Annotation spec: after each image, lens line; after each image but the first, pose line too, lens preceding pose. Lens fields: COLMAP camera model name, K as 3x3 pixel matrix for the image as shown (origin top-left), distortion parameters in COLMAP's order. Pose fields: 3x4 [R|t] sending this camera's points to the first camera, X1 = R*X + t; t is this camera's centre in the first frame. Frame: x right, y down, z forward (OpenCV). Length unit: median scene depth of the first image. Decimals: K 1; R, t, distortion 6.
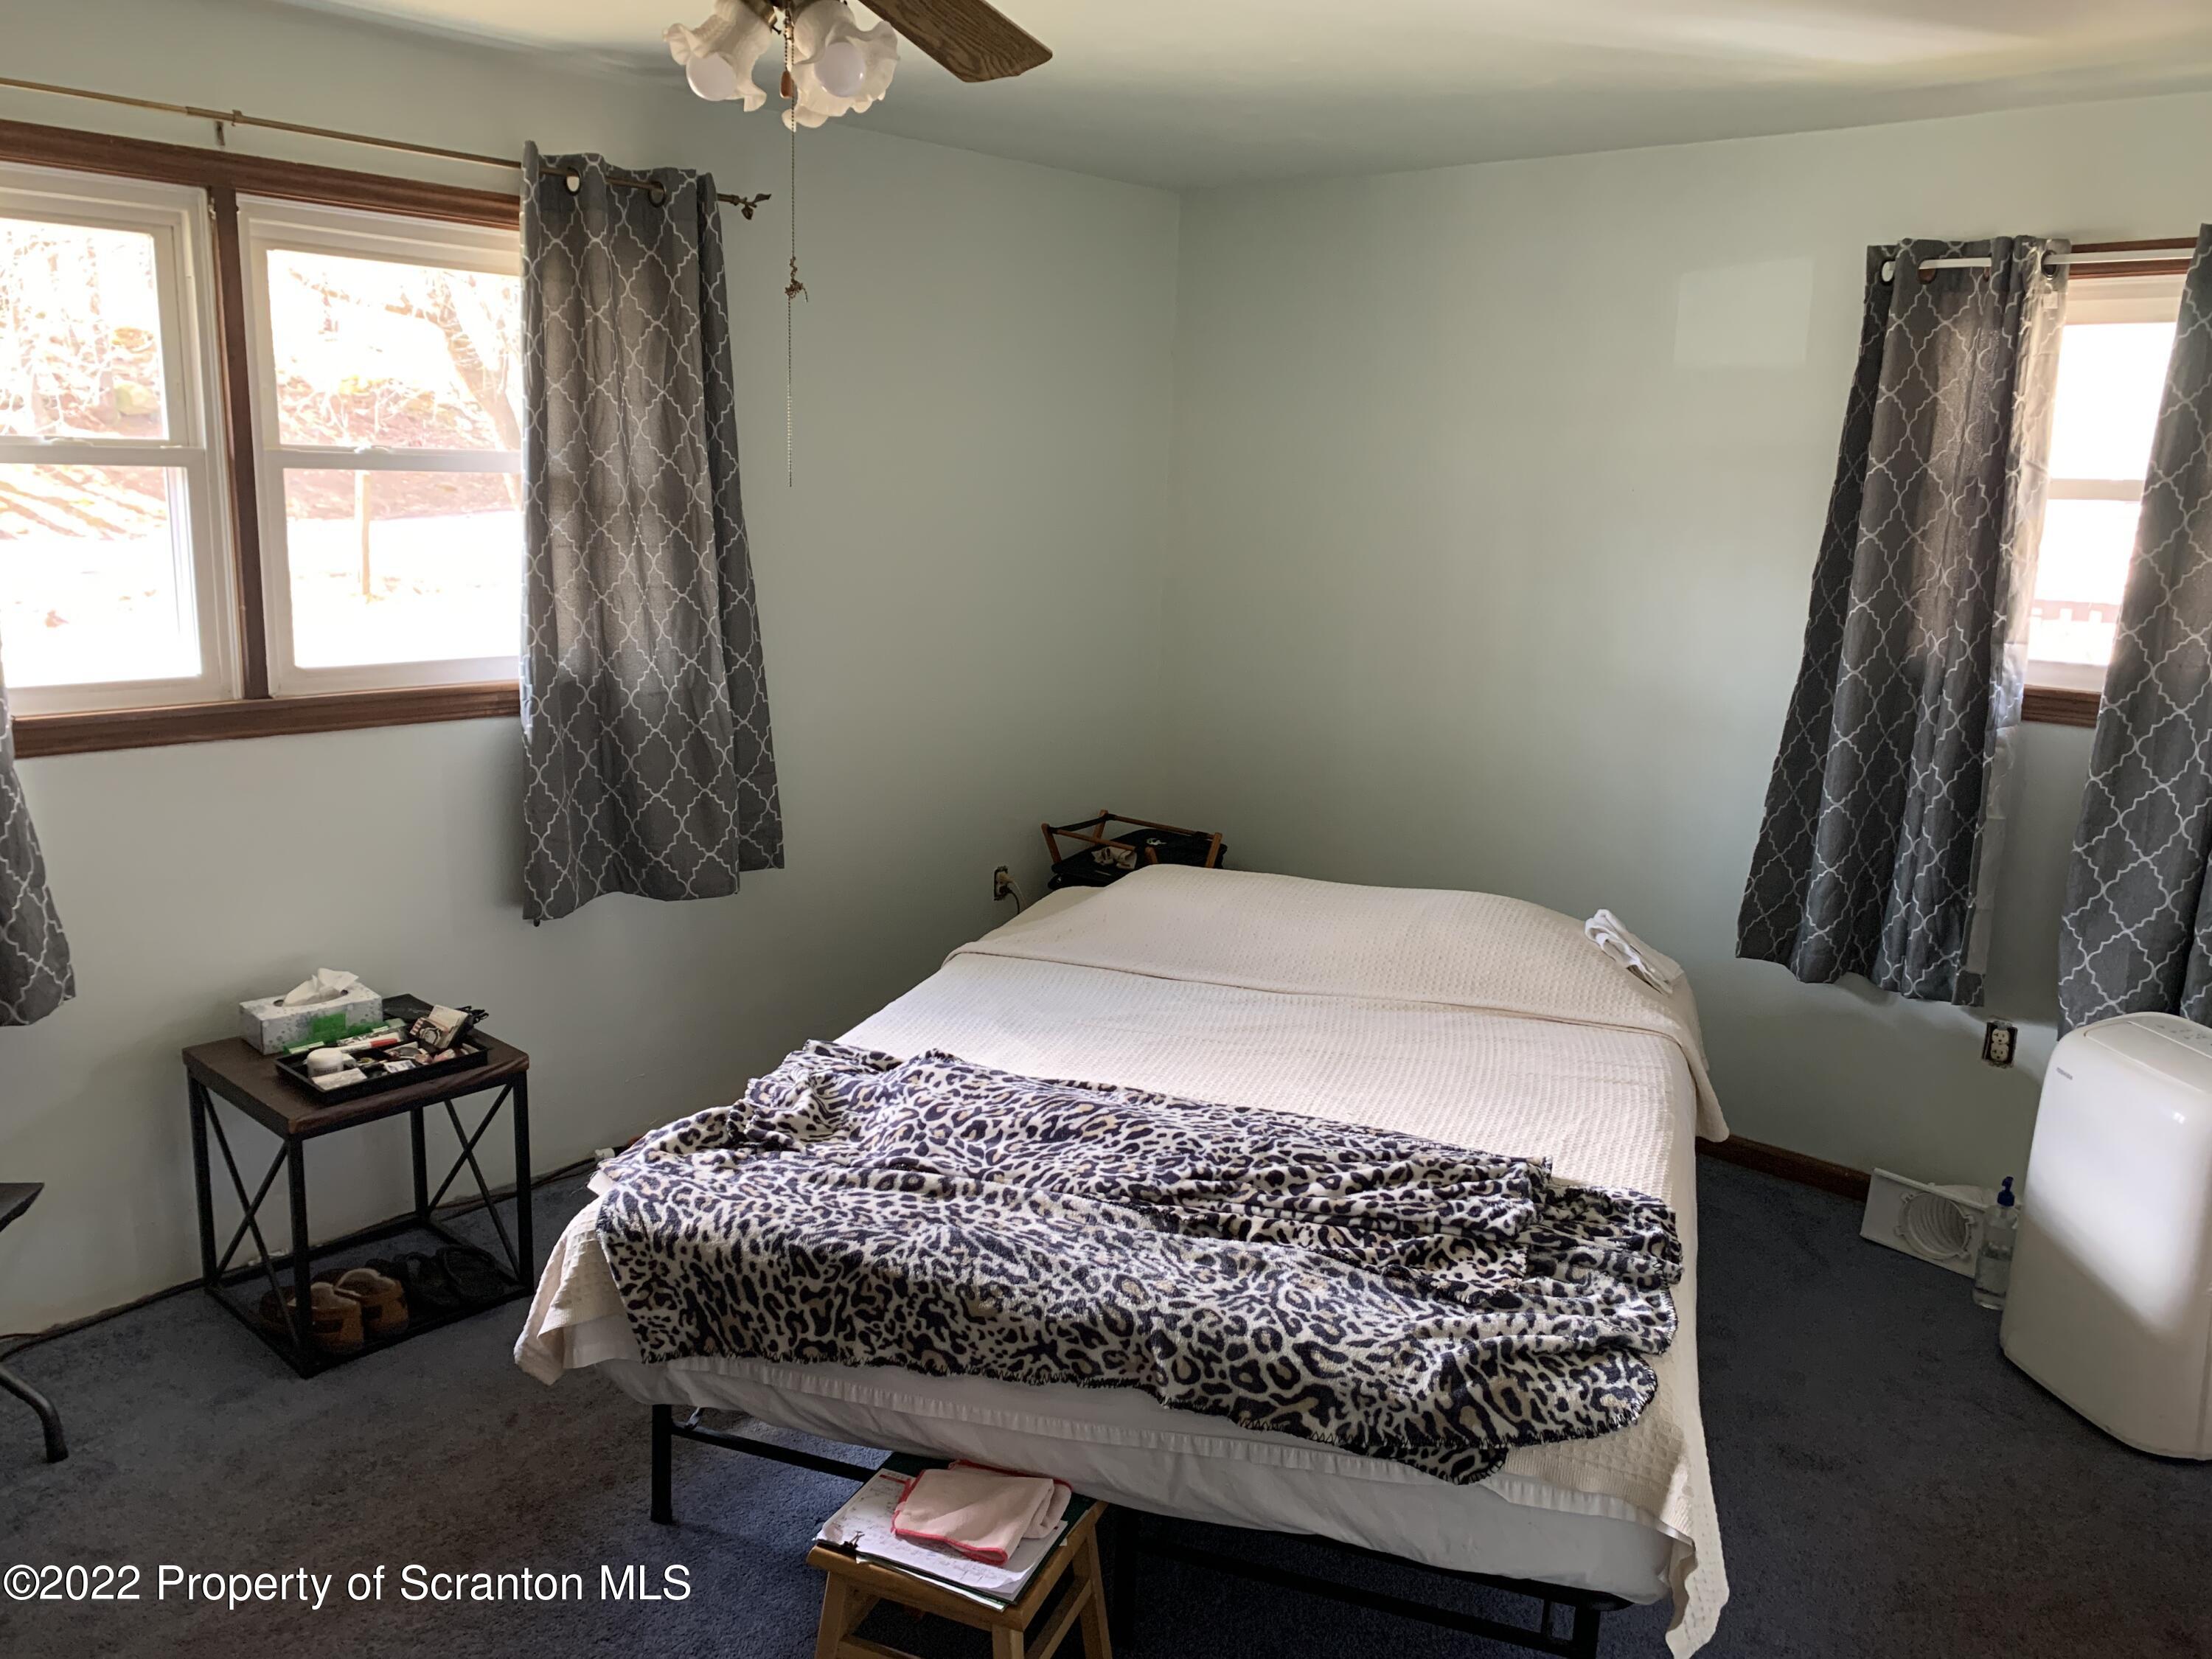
lens RADIAL K [[1689.4, 0, 1106.0], [0, 1689.4, 829.5], [0, 0, 1]] dist [0.161426, -0.187759]
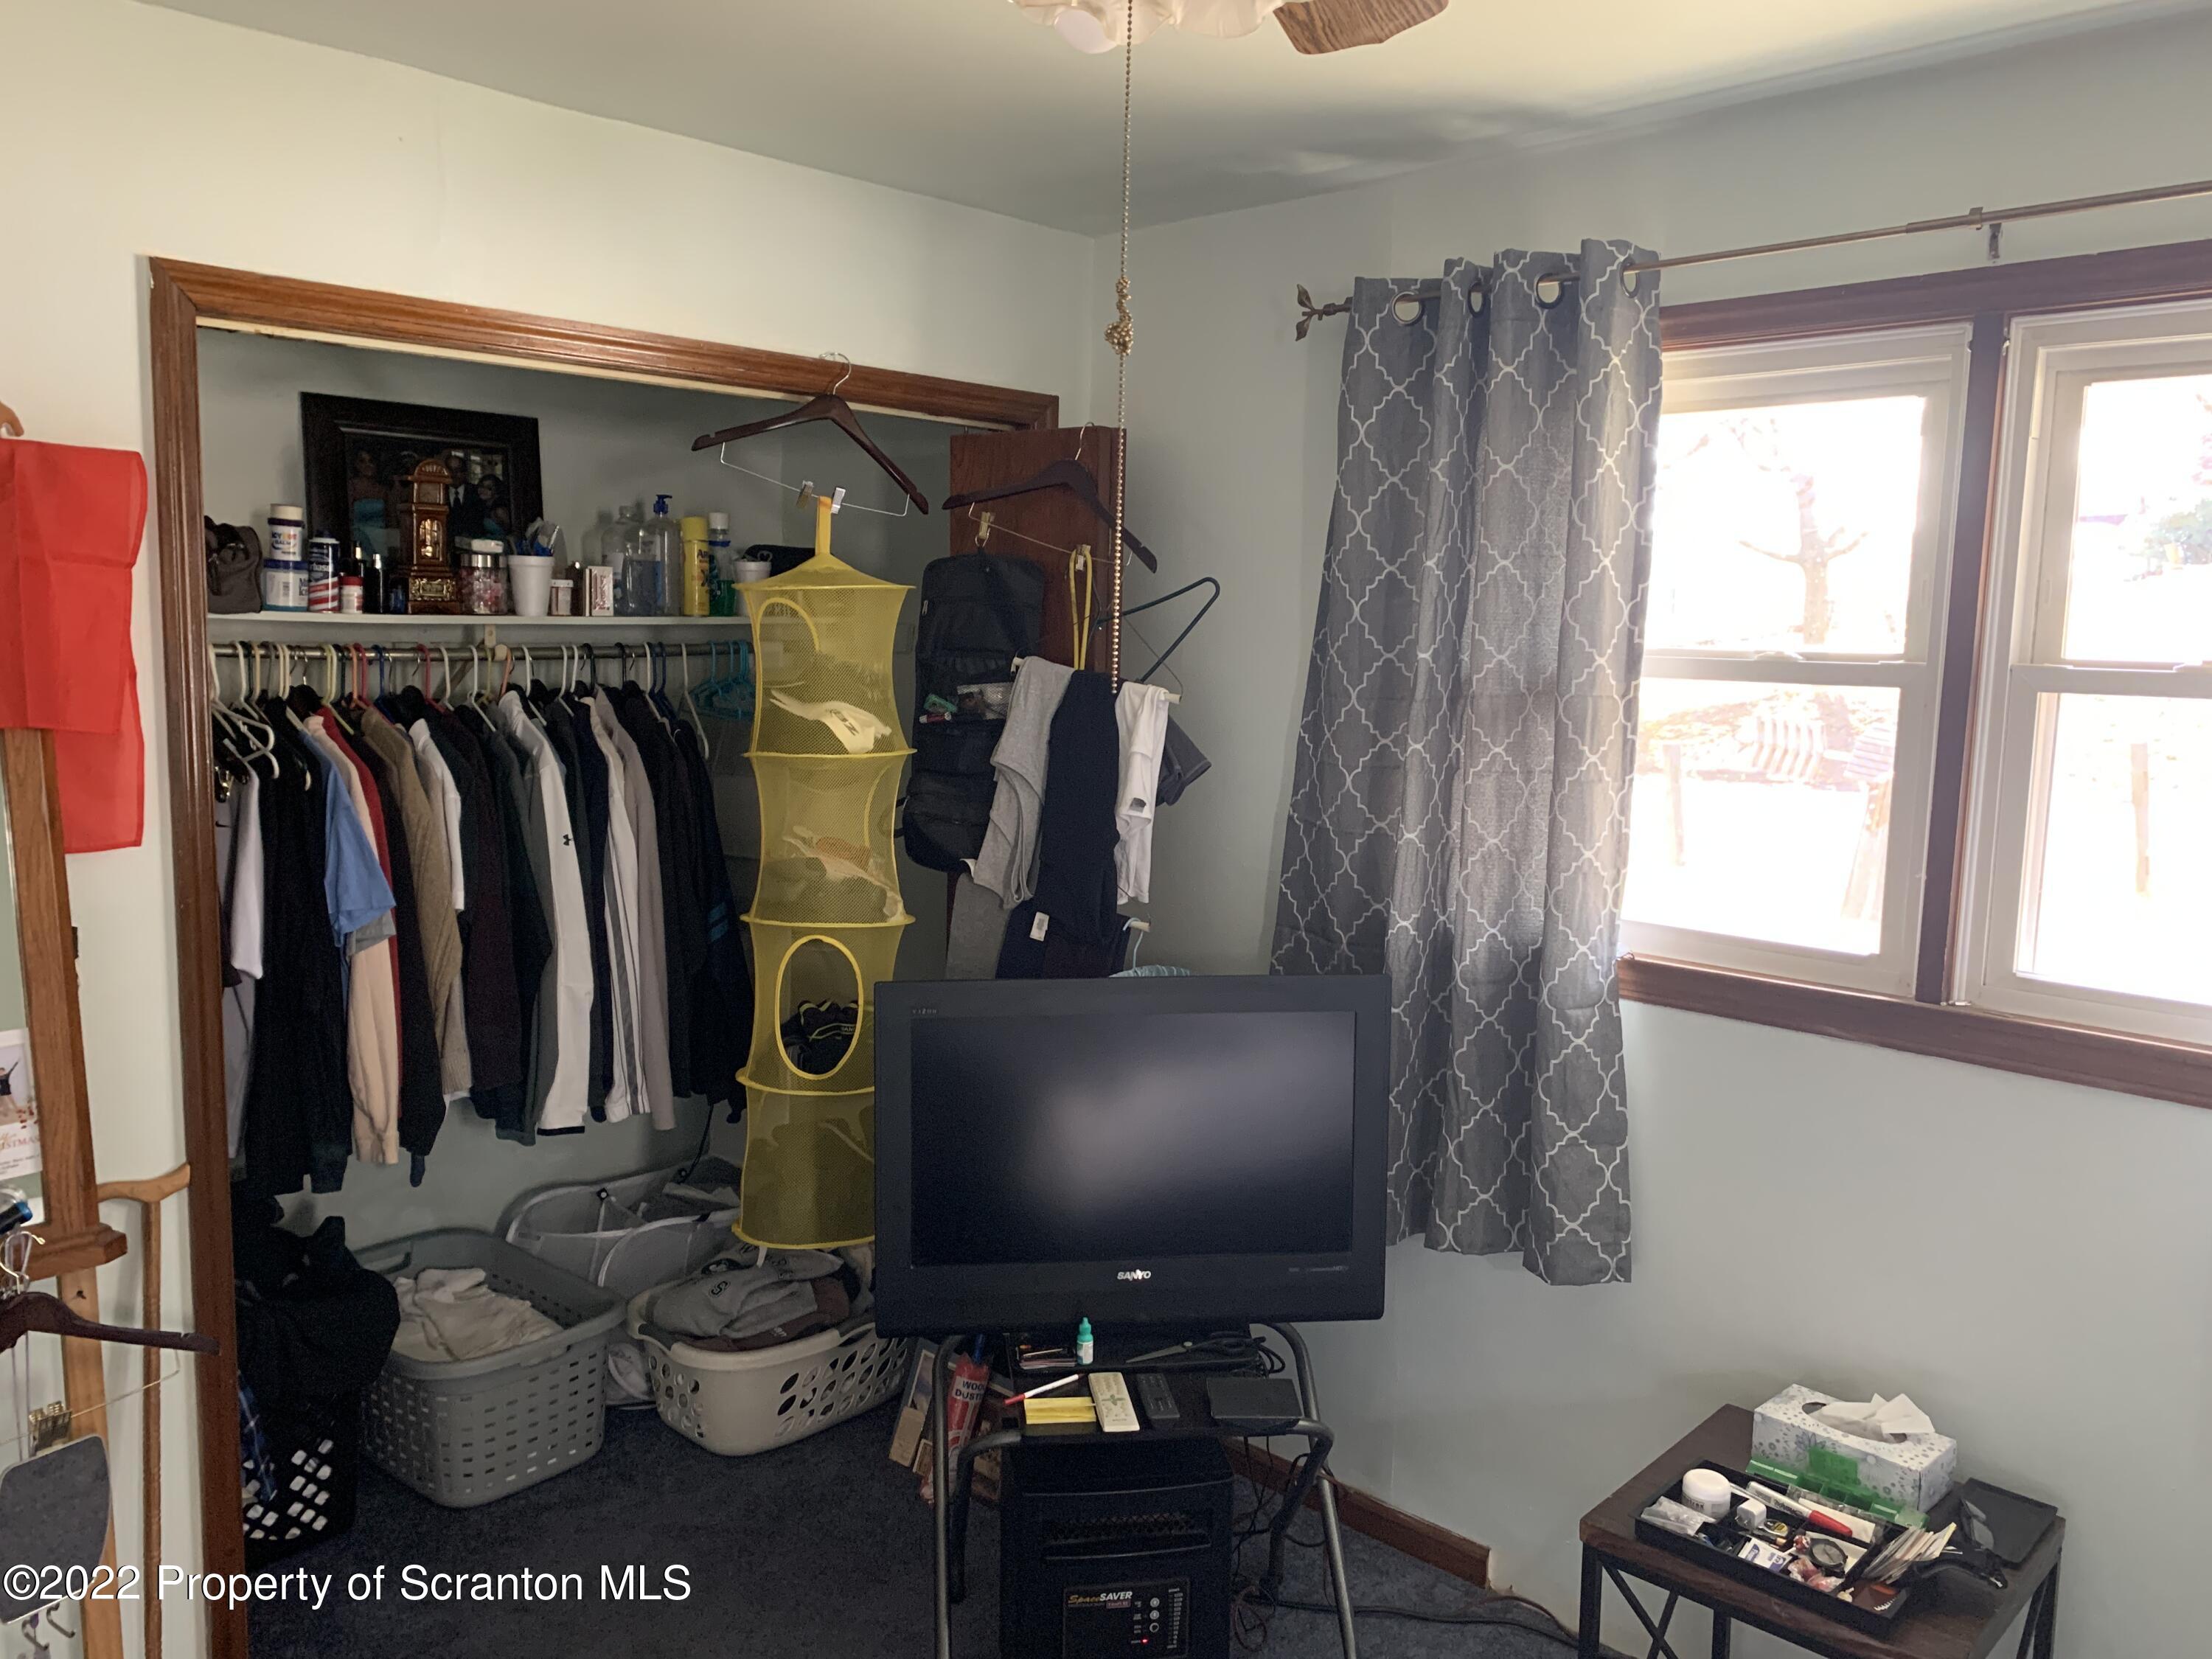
lens RADIAL K [[1689.4, 0, 1106.0], [0, 1689.4, 829.5], [0, 0, 1]] dist [0.161426, -0.187759]
pose [[-0.040162, 0.087878, -0.995321, 0.253949], [-0.230563, 0.968428, 0.094807, -0.142741], [0.972228, 0.233292, -0.018633, 0.704284]]
